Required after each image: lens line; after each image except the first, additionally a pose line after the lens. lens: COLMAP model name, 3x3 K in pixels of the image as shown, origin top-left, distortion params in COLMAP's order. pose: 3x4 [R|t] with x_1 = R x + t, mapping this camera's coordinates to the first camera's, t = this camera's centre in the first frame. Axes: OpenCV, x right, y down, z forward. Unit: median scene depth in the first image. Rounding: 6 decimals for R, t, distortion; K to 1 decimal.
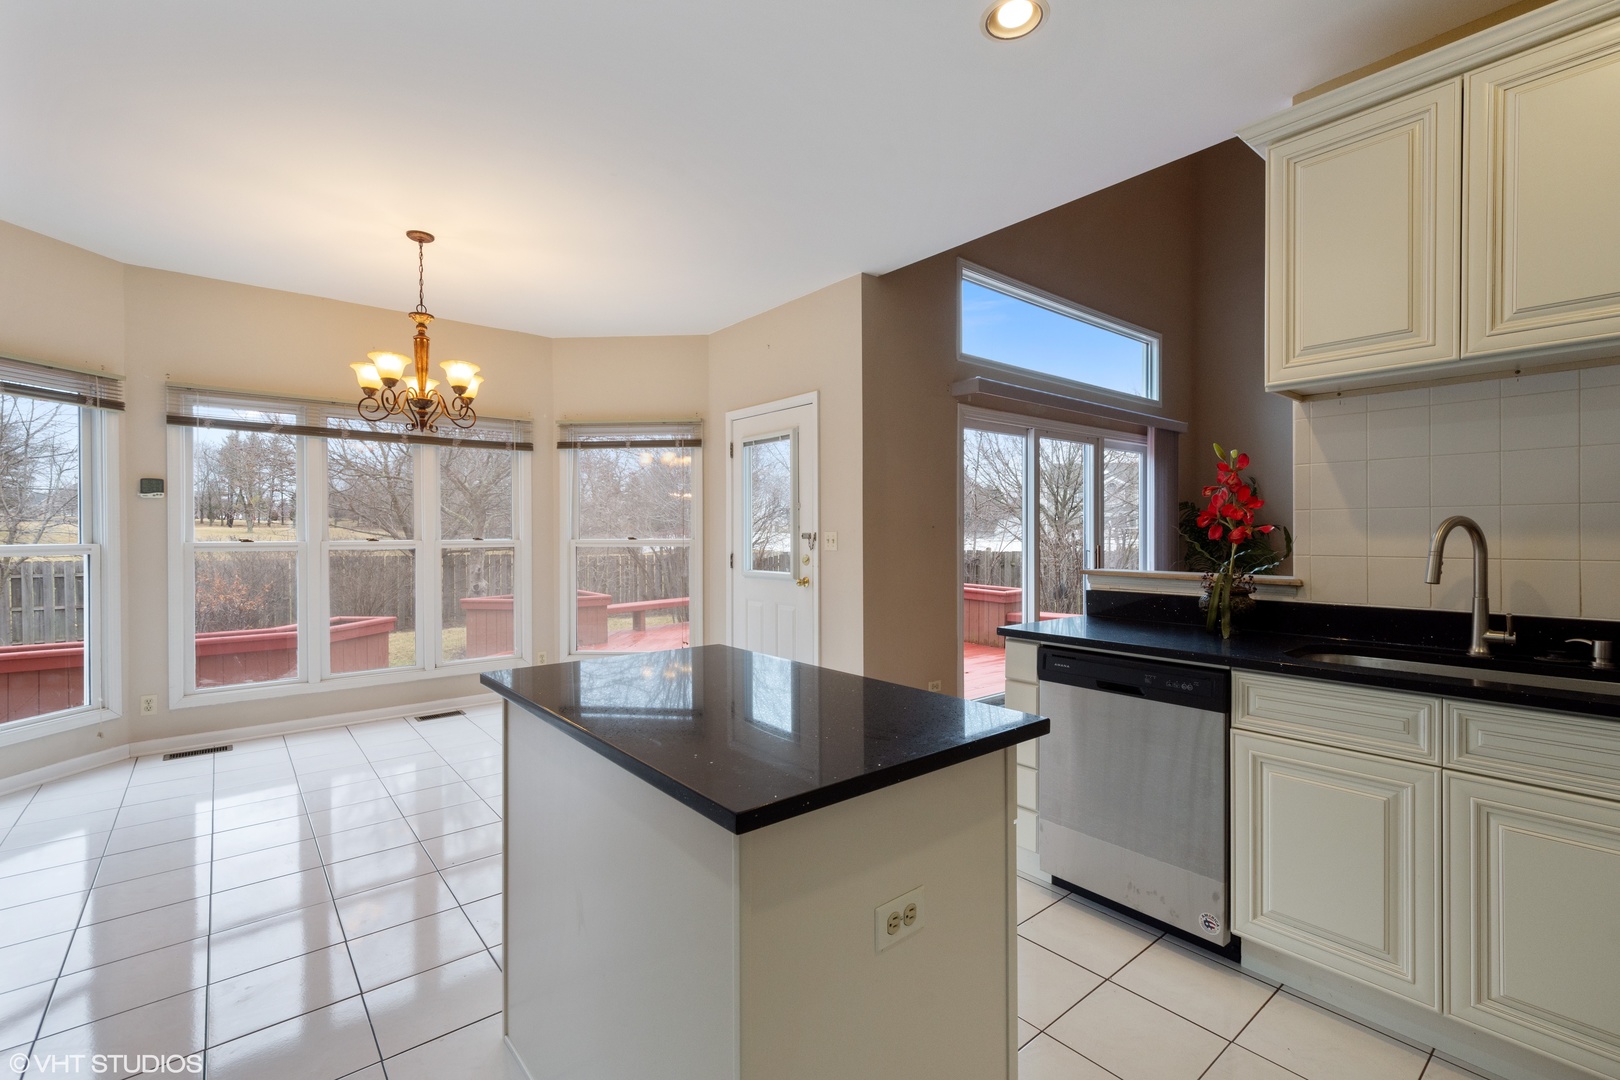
lens RADIAL K [[715.3, 0, 815.2], [0, 715.3, 539.2], [0, 0, 1]] dist [0.001468, 0.001861]
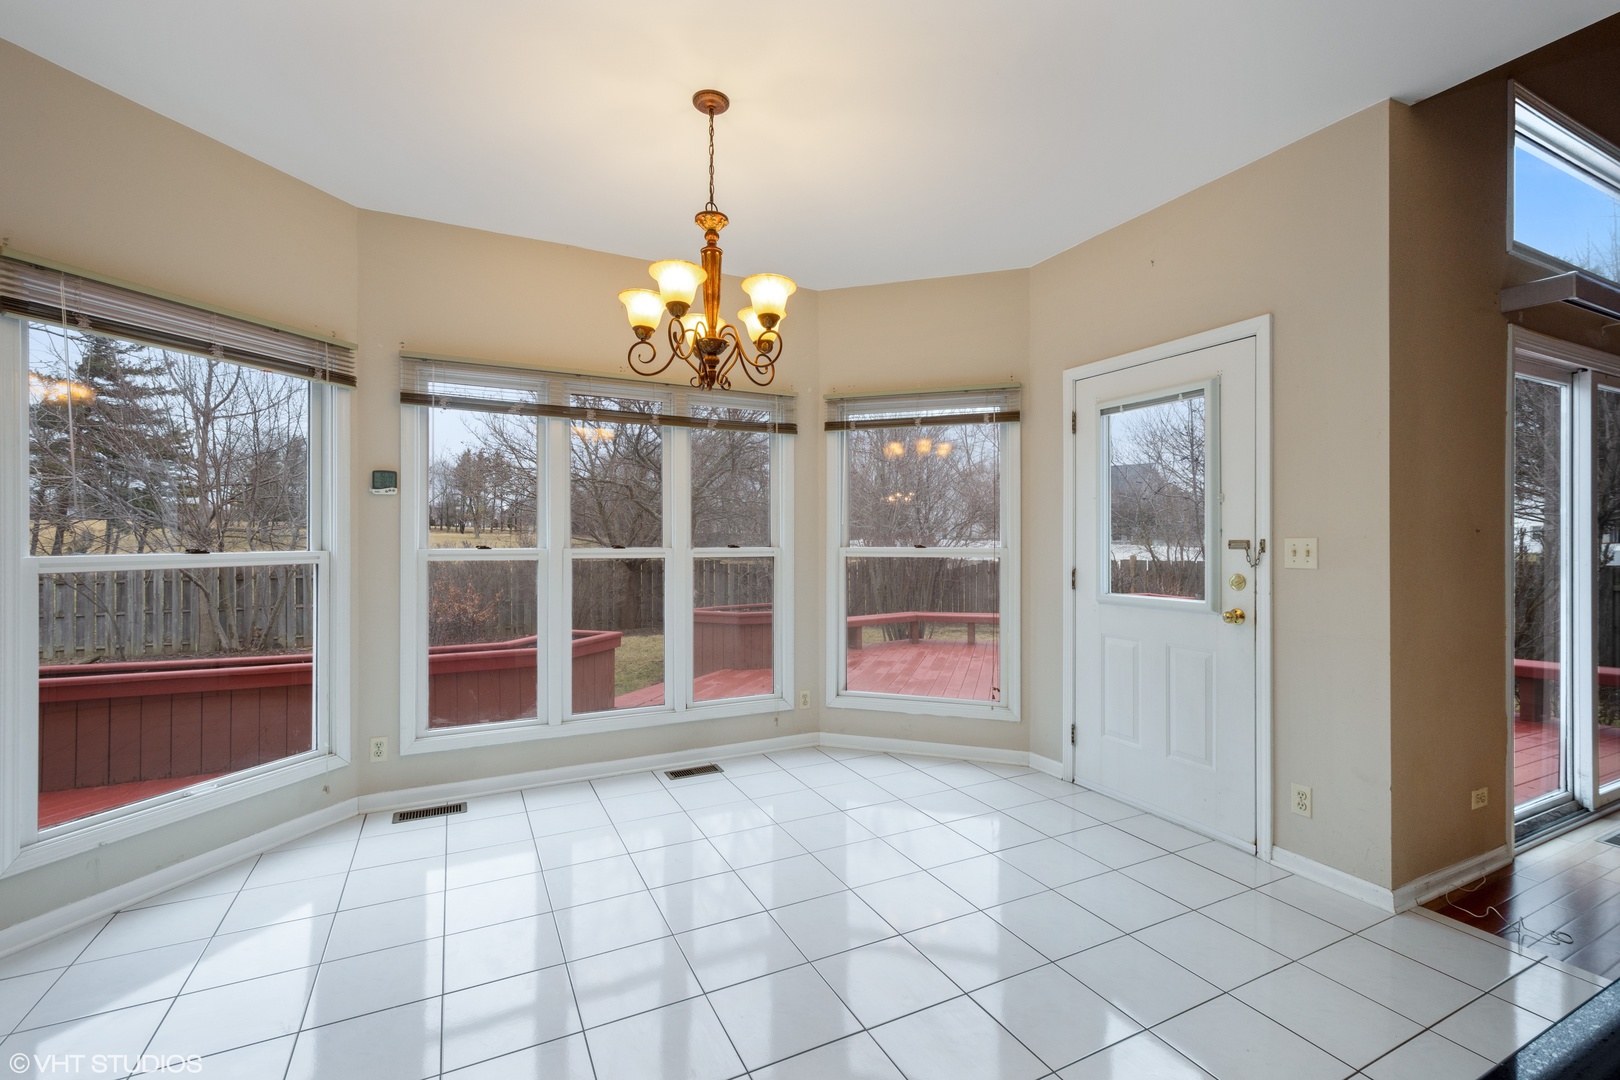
lens RADIAL K [[715.3, 0, 802.6], [0, 715.3, 539.1], [0, 0, 1]] dist [0.001468, 0.001861]
pose [[0.971229, 0.002454, -0.238135, -0.243350], [-0.004649, 0.999952, -0.008656, -0.002094], [0.238103, 0.009514, 0.971193, 0.291837]]
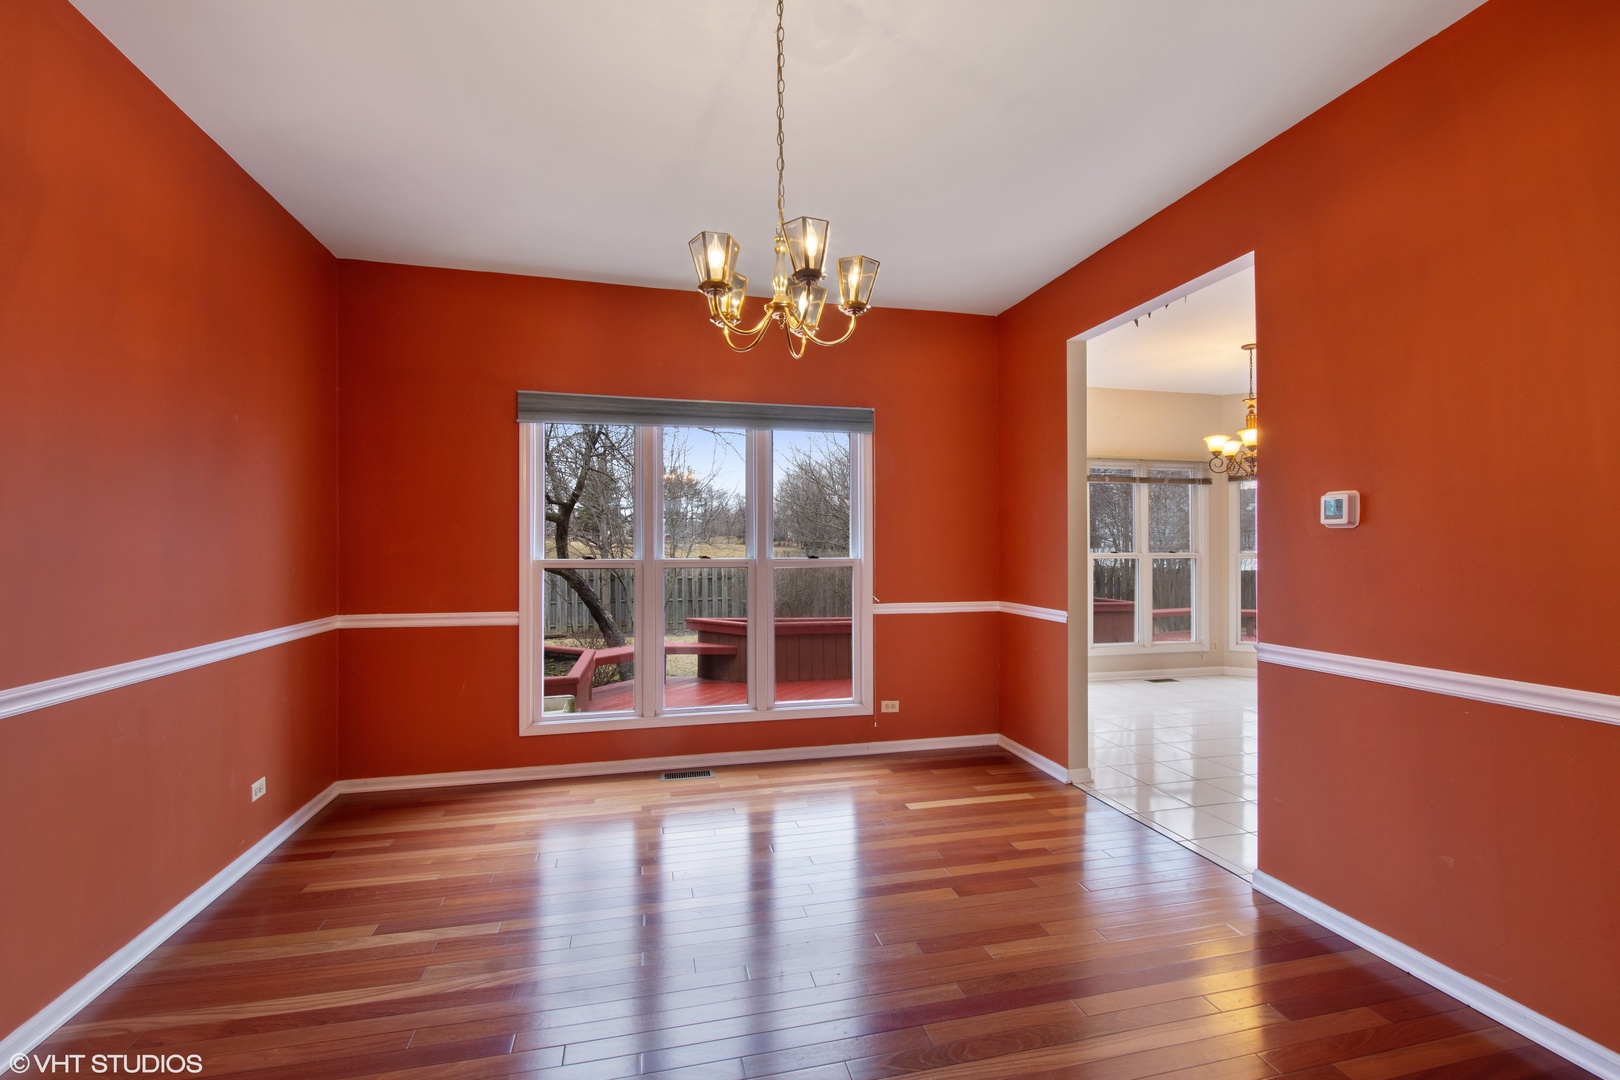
lens RADIAL K [[715.3, 0, 813.8], [0, 715.3, 551.9], [0, 0, 1]] dist [0.001468, 0.001861]
pose [[0.894790, 0.002016, -0.446483, -0.555167], [-0.003035, 0.999994, -0.001567, 0.003577], [0.446478, 0.002757, 0.894791, -0.580070]]
